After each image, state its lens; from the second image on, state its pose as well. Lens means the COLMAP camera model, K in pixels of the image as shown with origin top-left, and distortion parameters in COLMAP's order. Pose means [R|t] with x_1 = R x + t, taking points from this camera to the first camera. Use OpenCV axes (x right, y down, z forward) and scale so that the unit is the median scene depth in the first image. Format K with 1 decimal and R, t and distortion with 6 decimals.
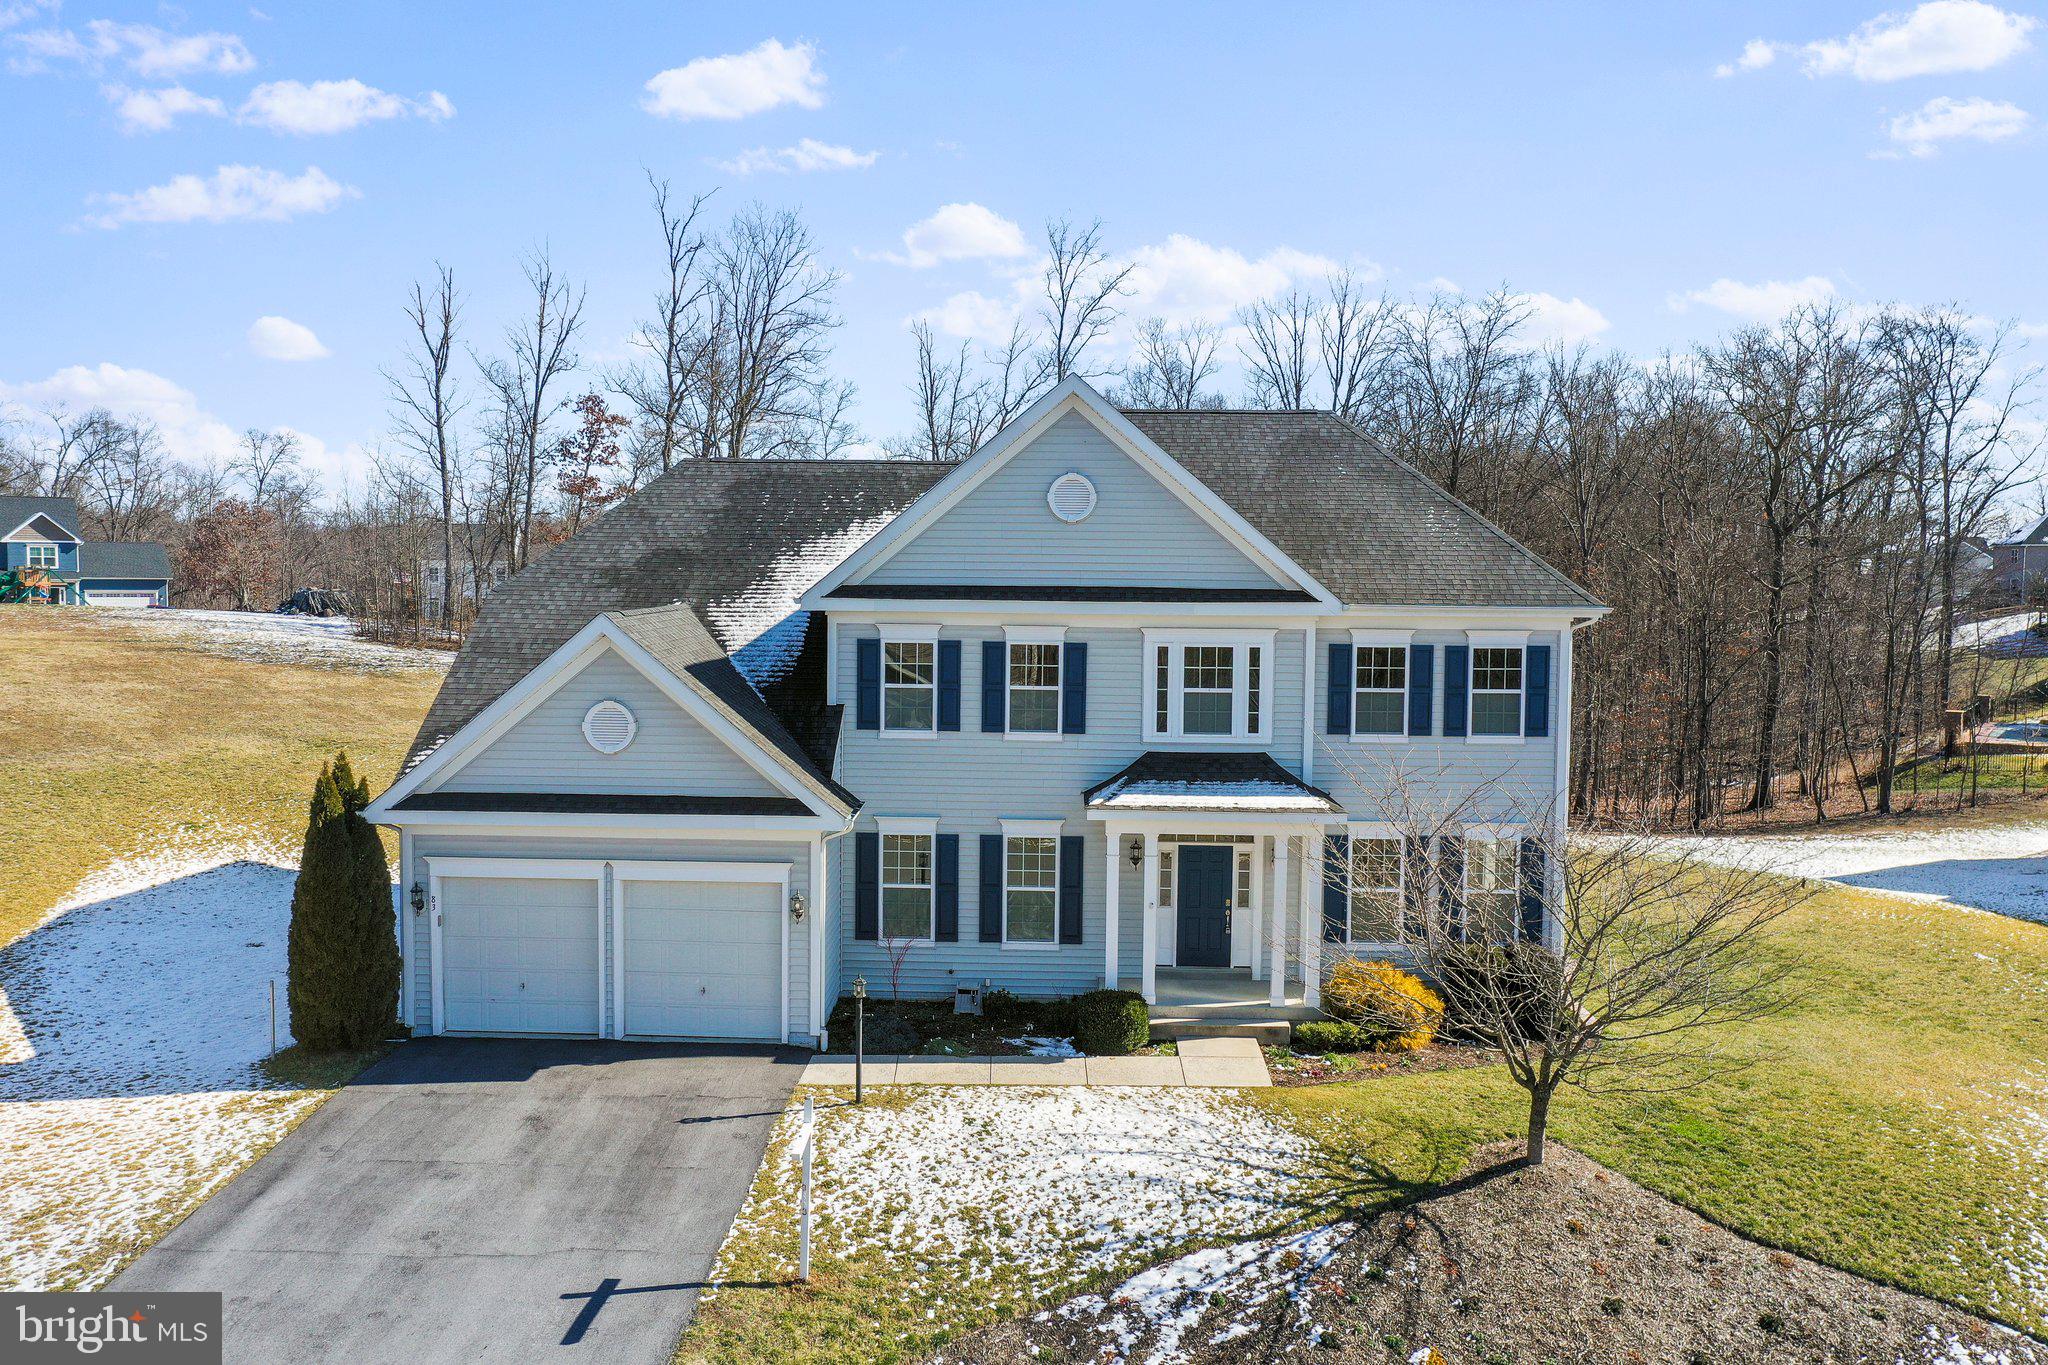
lens RADIAL K [[1619.0, 0, 1005.8], [0, 1619.0, 664.8], [0, 0, 1]] dist [-0.004774, 0.006635]
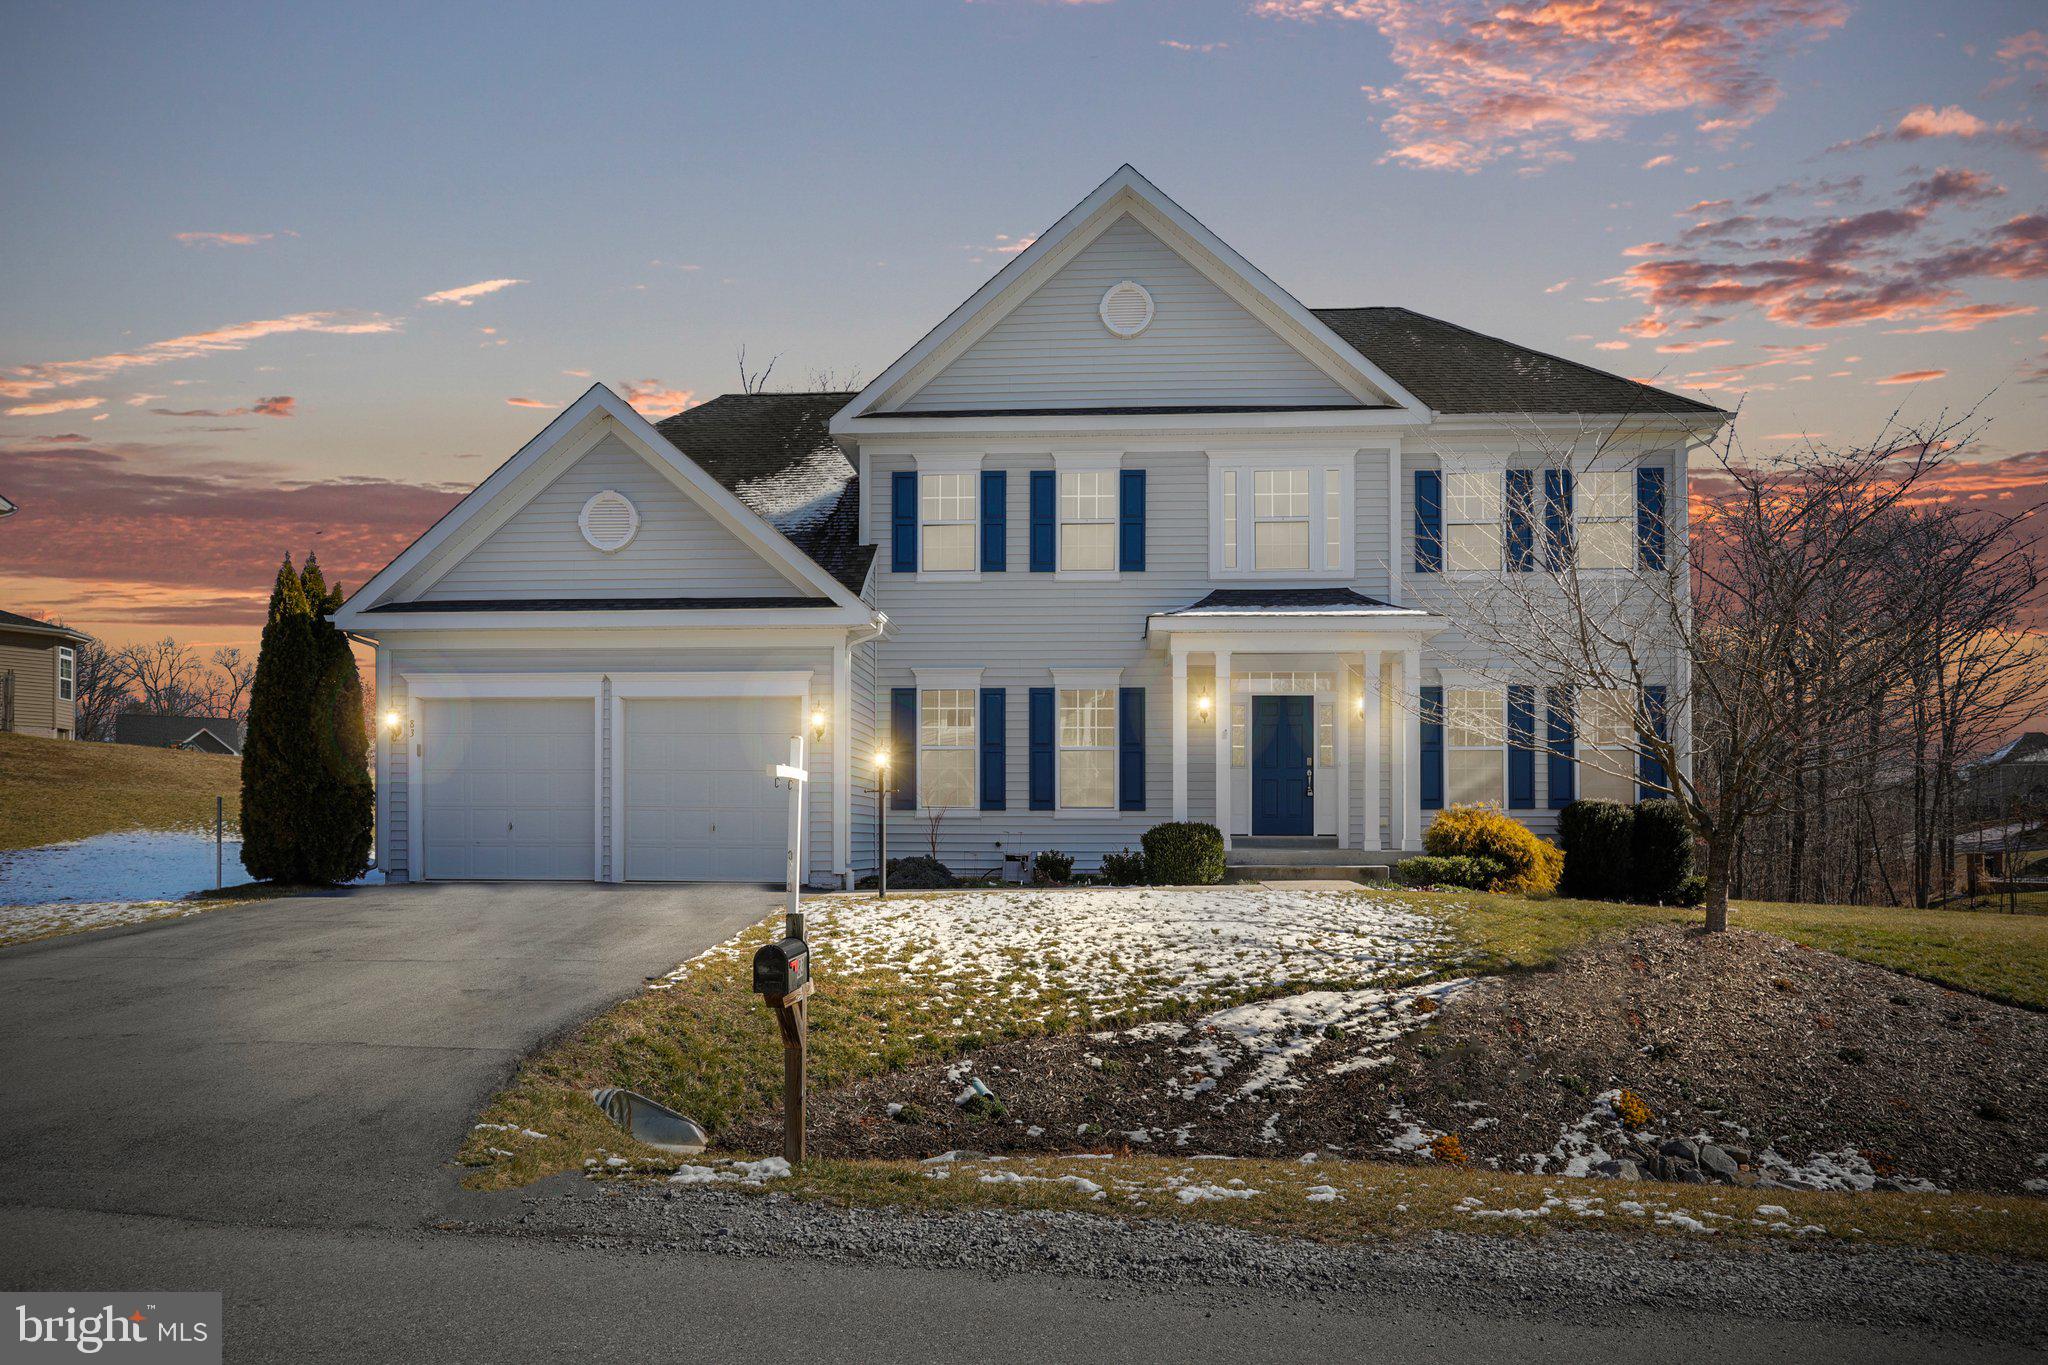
lens RADIAL K [[1419.2, 0, 1018.4], [0, 1419.2, 821.1], [0, 0, 1]] dist [-0.027265, 0.050691]
pose [[0.999388, -0.010483, -0.033361, 0.004642], [0.007887, 0.996998, -0.077023, 0.327326], [0.034068, 0.076713, 0.996471, 0.305939]]
